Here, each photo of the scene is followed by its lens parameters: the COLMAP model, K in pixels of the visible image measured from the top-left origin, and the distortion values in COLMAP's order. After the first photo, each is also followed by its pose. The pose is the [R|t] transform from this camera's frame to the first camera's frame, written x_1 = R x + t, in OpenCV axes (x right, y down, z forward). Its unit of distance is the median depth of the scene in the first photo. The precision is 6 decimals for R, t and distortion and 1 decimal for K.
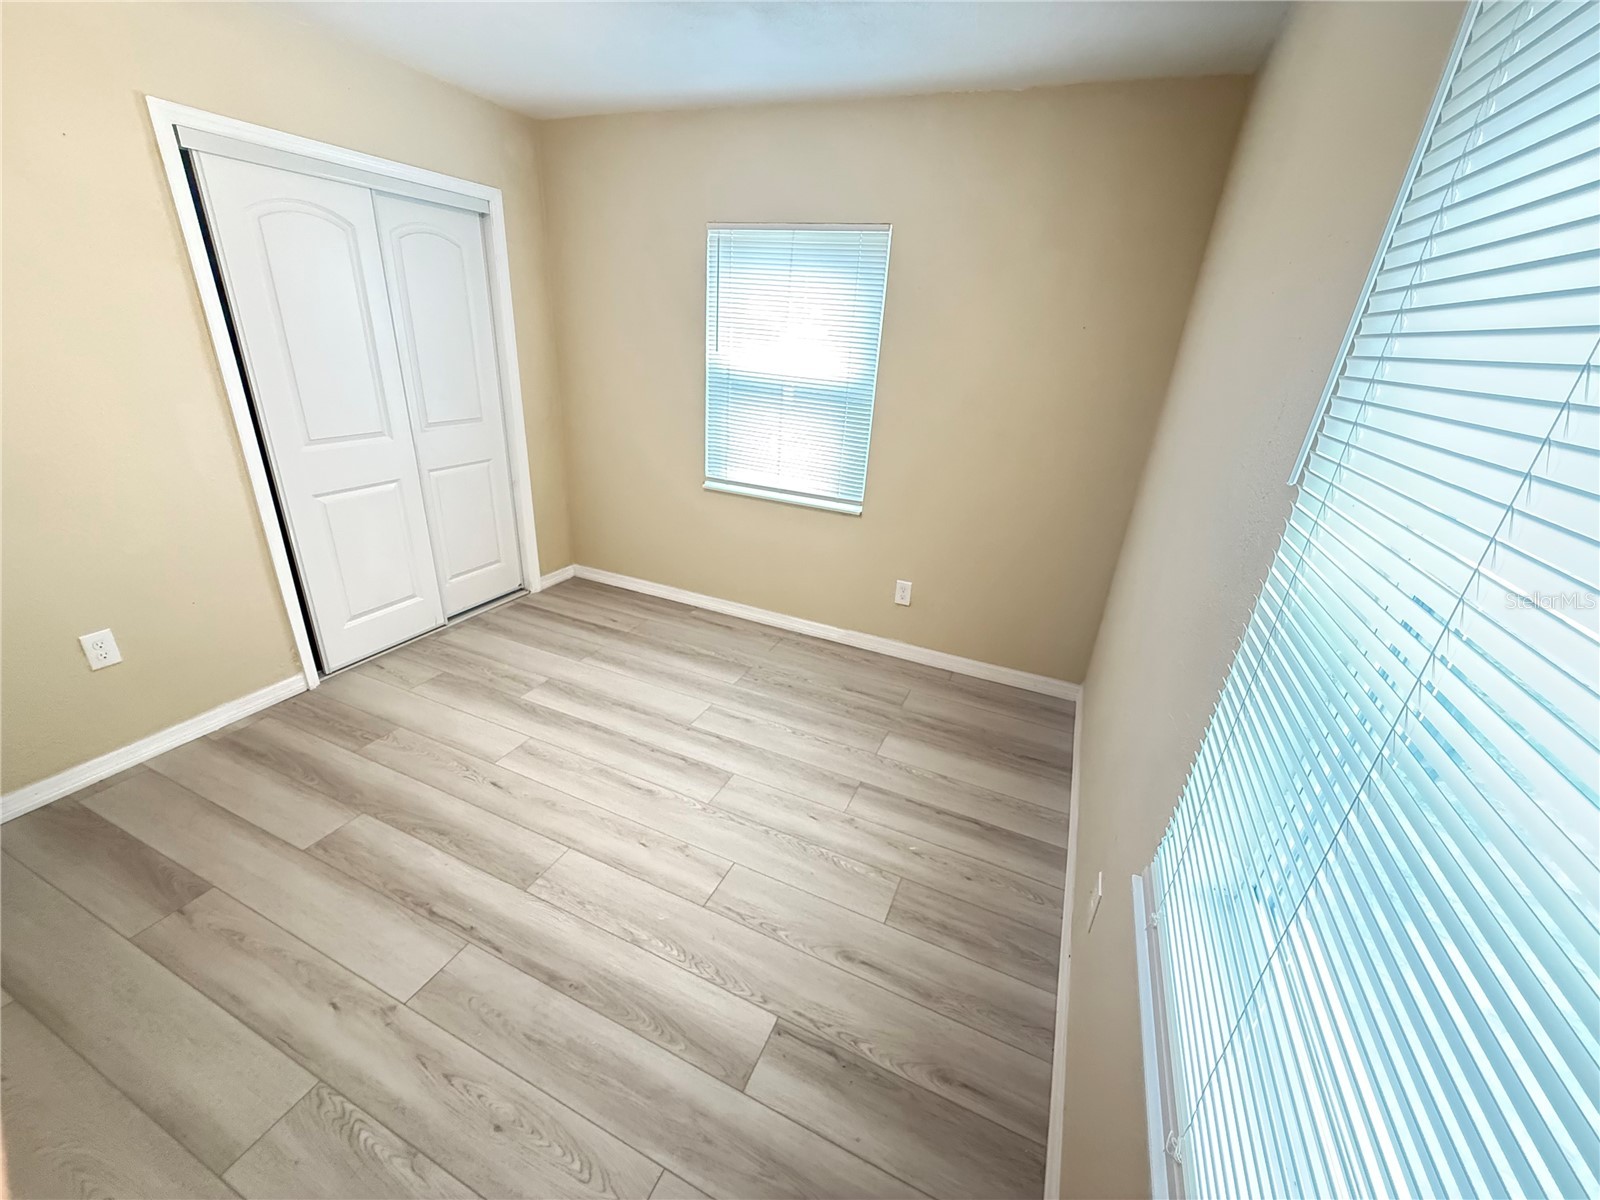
lens RADIAL K [[639.8, 0, 793.6], [0, 639.8, 597.5], [0, 0, 1]] dist [0.000192, -0.000389]
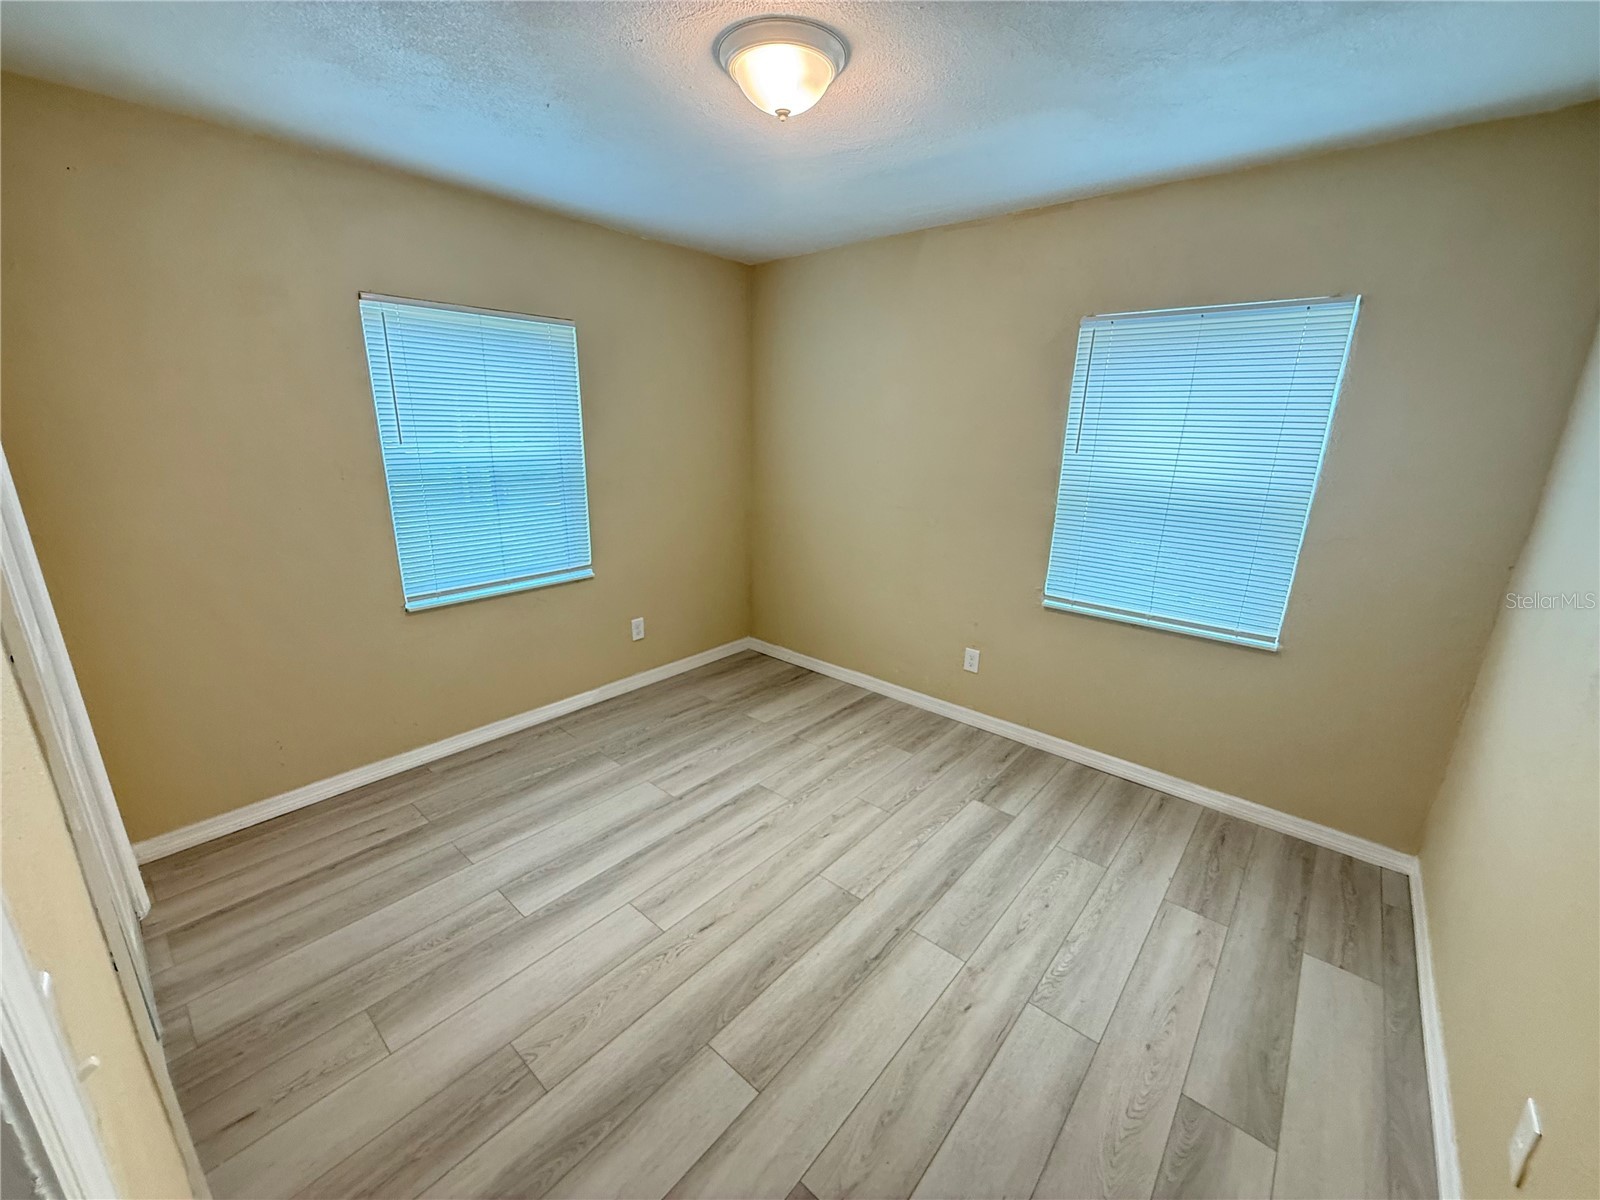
lens RADIAL K [[639.8, 0, 793.6], [0, 639.8, 597.5], [0, 0, 1]] dist [0.000192, -0.000389]
pose [[0.298642, -0.314884, 0.900922, -1.039428], [0.374581, 0.906924, 0.192814, -0.239755], [-0.877782, 0.279886, 0.388796, 0.398185]]
